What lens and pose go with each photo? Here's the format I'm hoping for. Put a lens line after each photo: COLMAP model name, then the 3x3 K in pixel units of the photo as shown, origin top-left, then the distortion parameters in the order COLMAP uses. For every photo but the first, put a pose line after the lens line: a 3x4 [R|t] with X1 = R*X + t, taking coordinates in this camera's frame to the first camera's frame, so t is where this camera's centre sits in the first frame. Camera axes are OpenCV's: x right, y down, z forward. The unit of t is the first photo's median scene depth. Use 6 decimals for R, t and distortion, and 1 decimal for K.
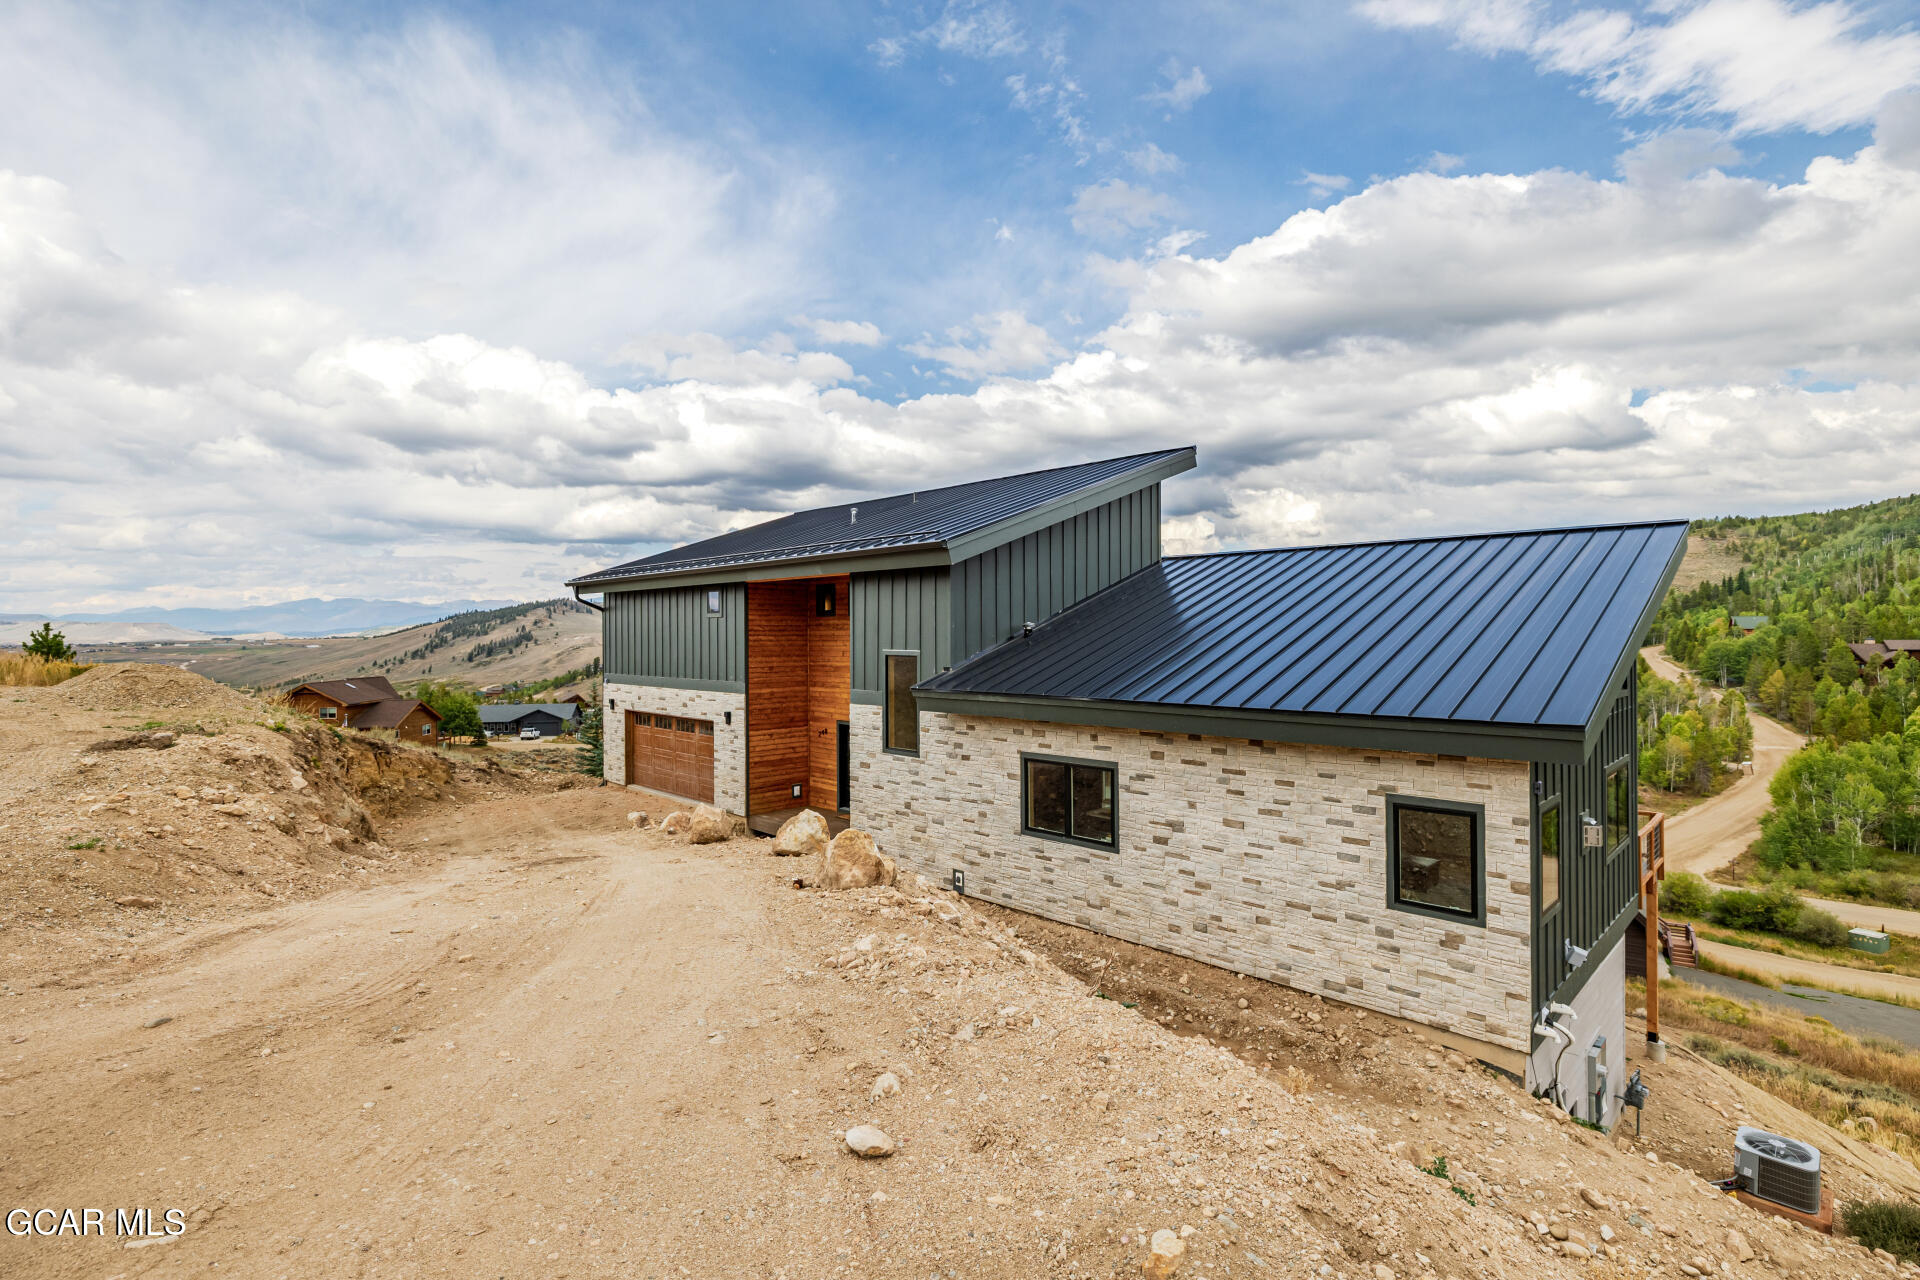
lens RADIAL K [[937.0, 0, 960.0], [0, 937.0, 640.0], [0, 0, 1]] dist [0.004968, 0.000033]
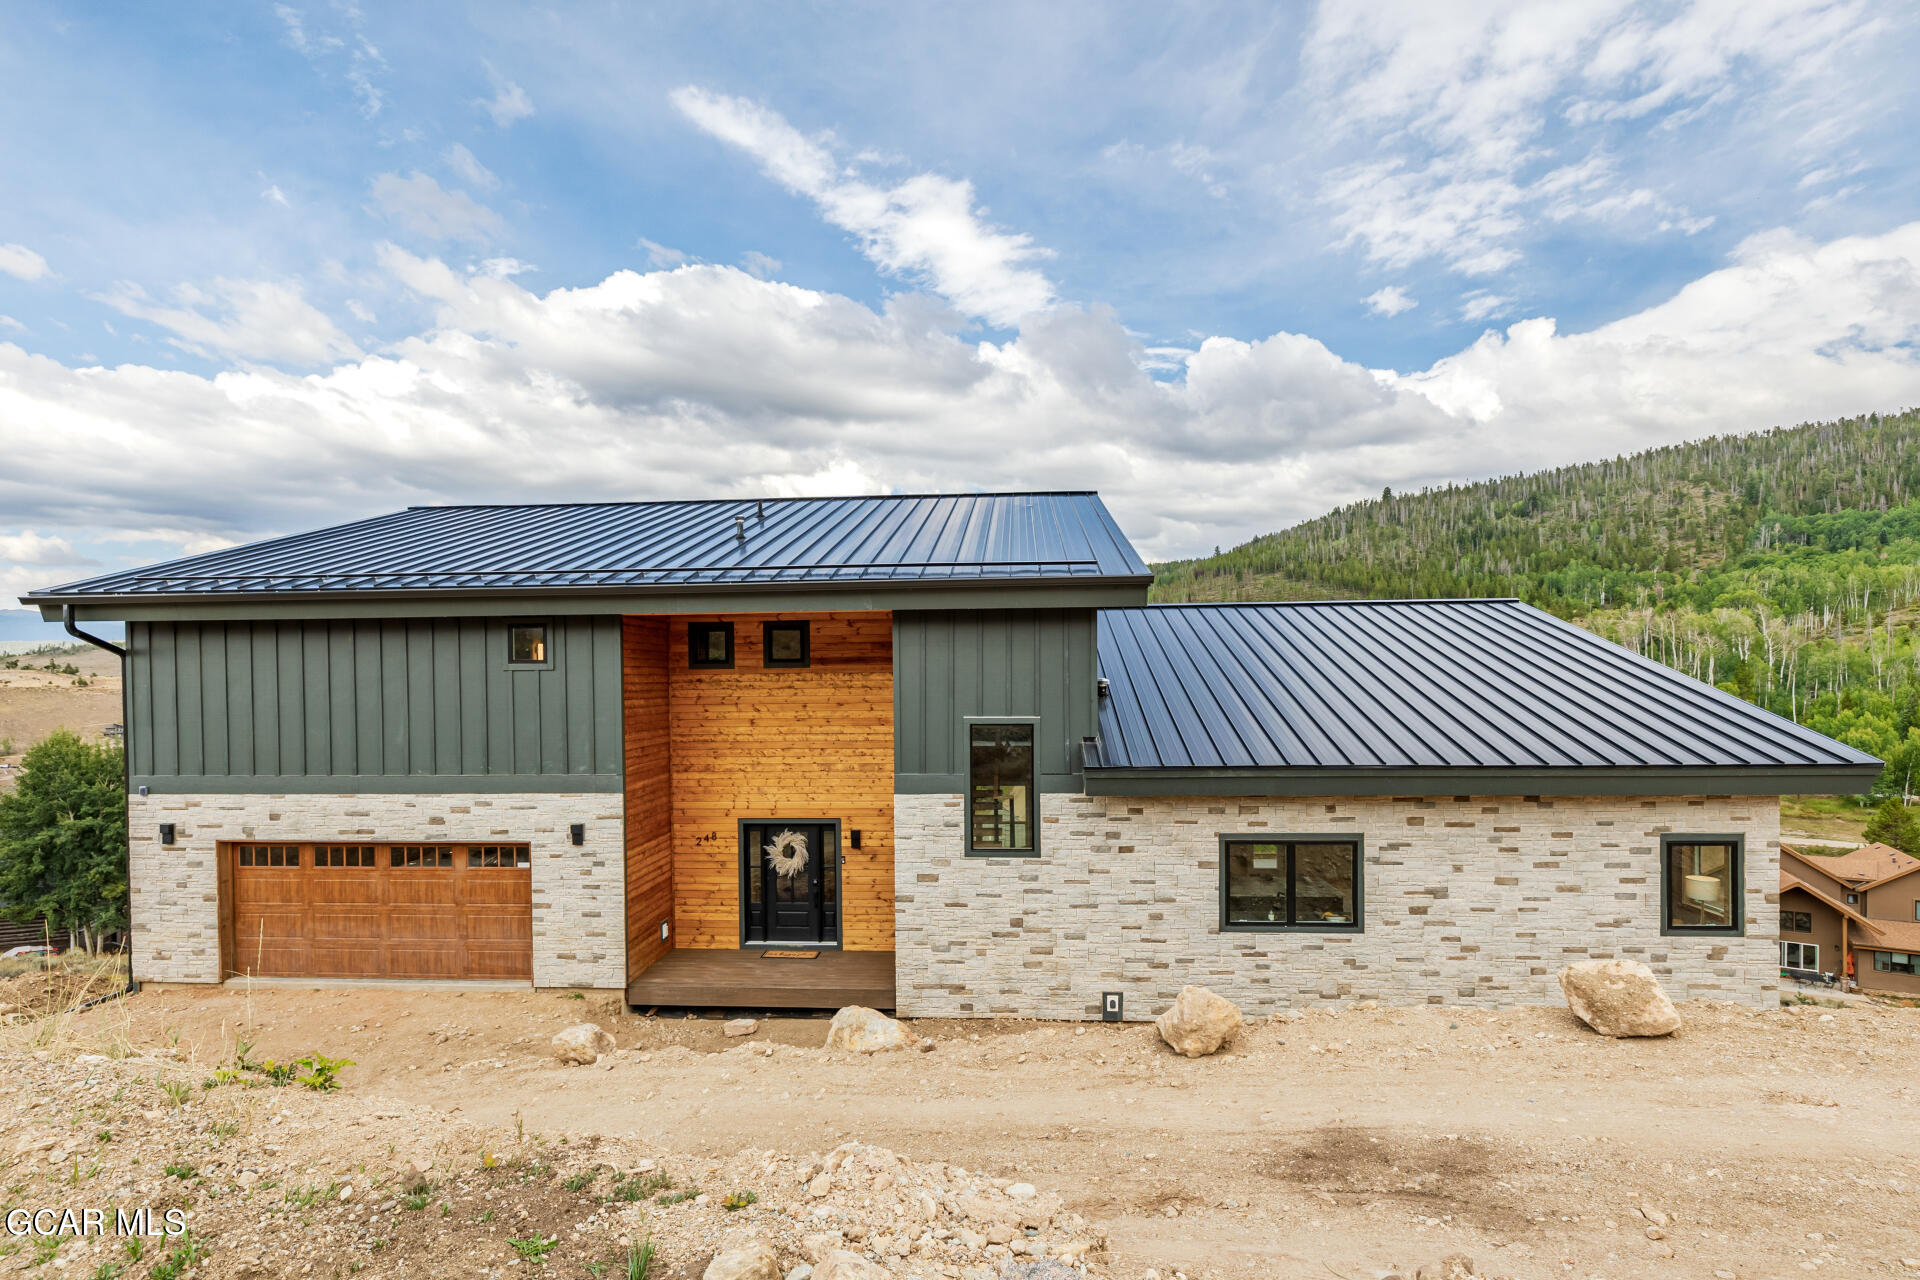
lens RADIAL K [[882.4, 0, 961.1], [0, 882.4, 671.3], [0, 0, 1]] dist [0.002363, 0.001434]
pose [[0.740674, -0.004752, 0.671848, -0.587187], [0.011917, 0.999911, -0.006066, -0.023020], [-0.671759, 0.012499, 0.740664, 0.519691]]
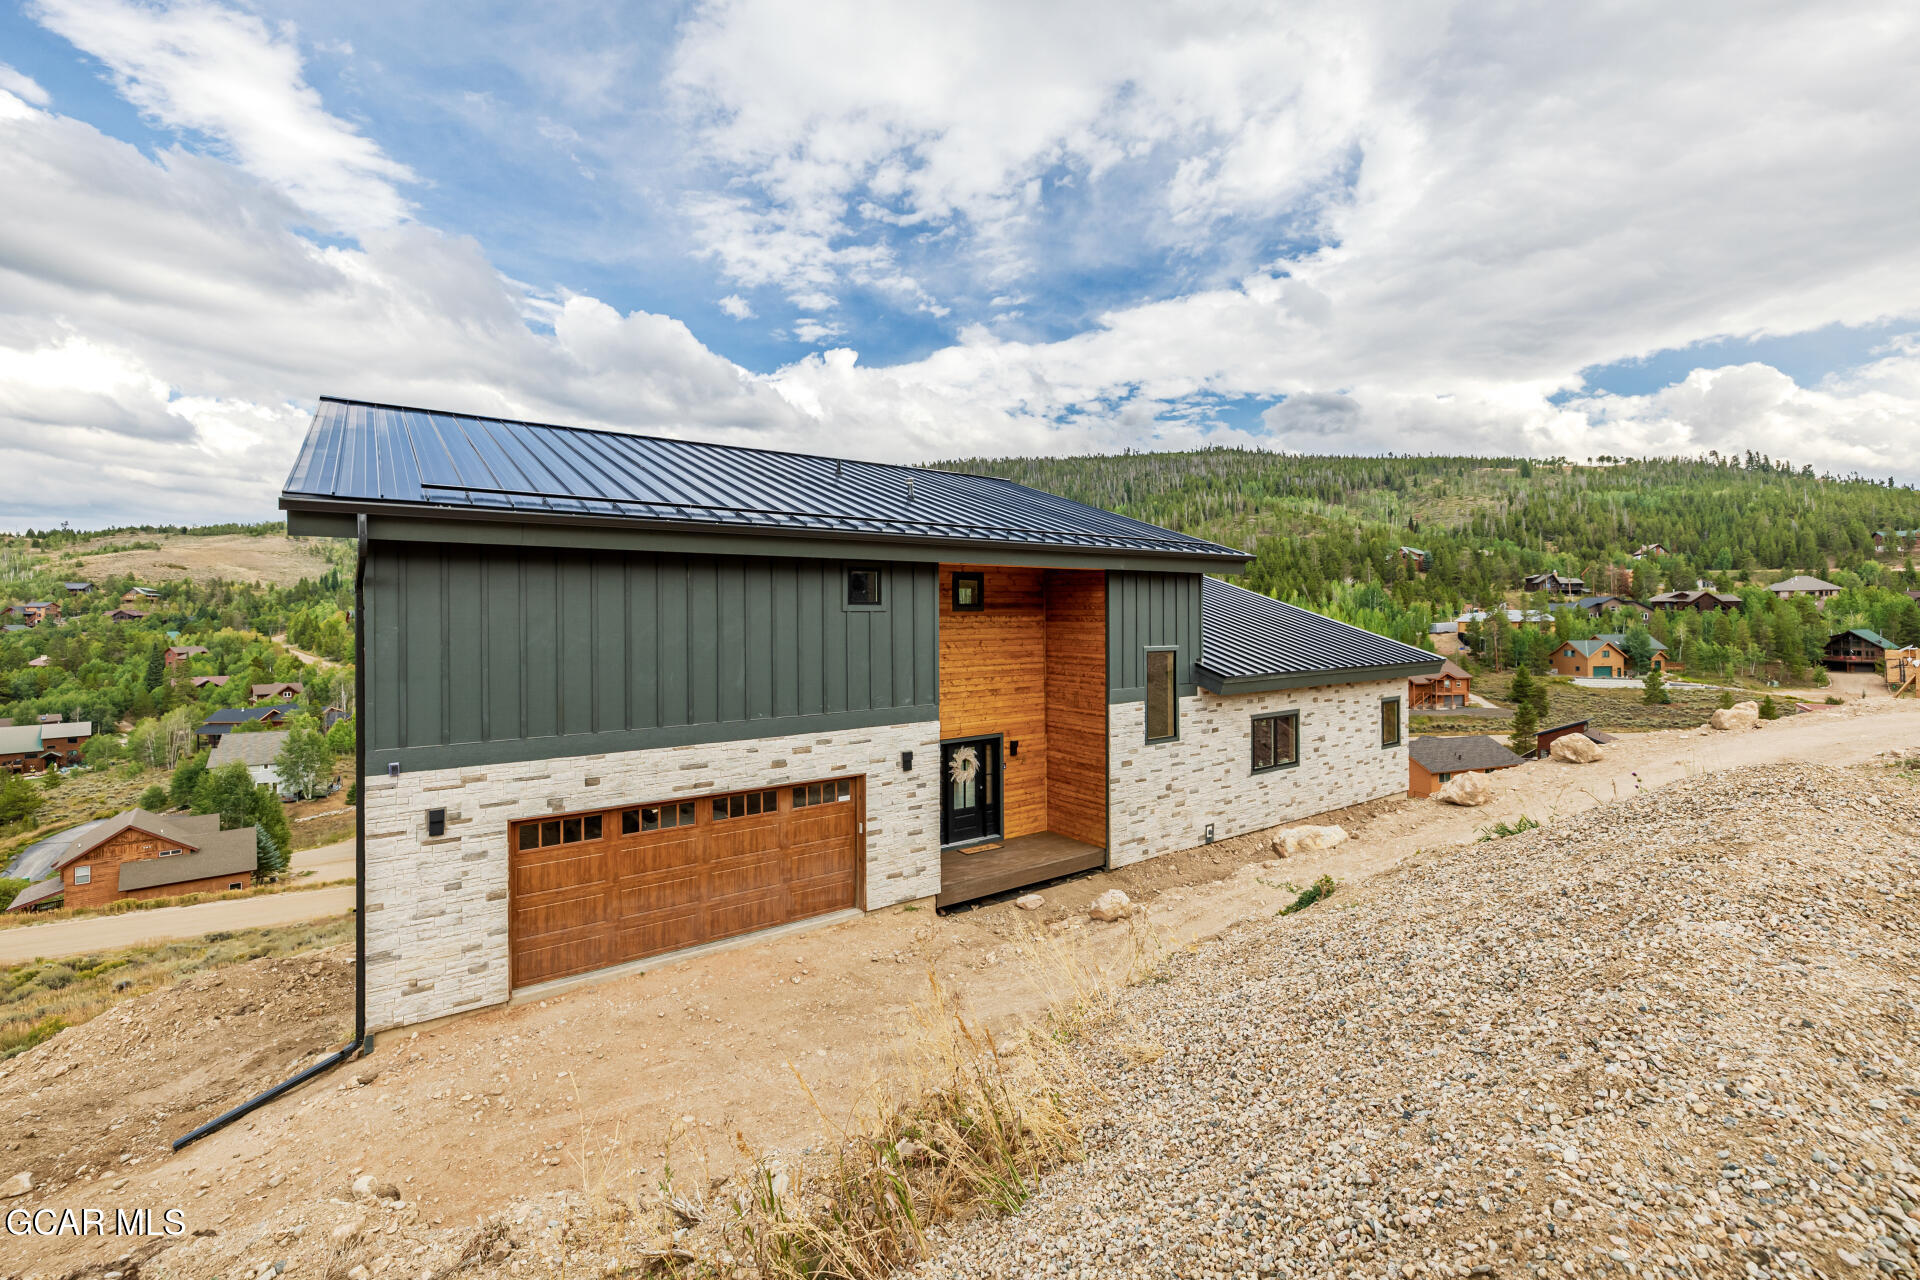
lens RADIAL K [[797.0, 0, 963.1], [0, 797.0, 609.0], [0, 0, 1]] dist [0.003892, 0.000203]
pose [[0.150915, 0.011144, 0.988484, -1.057881], [0.012391, 0.999837, -0.013164, -0.024164], [-0.988469, 0.014235, 0.150752, 1.136052]]
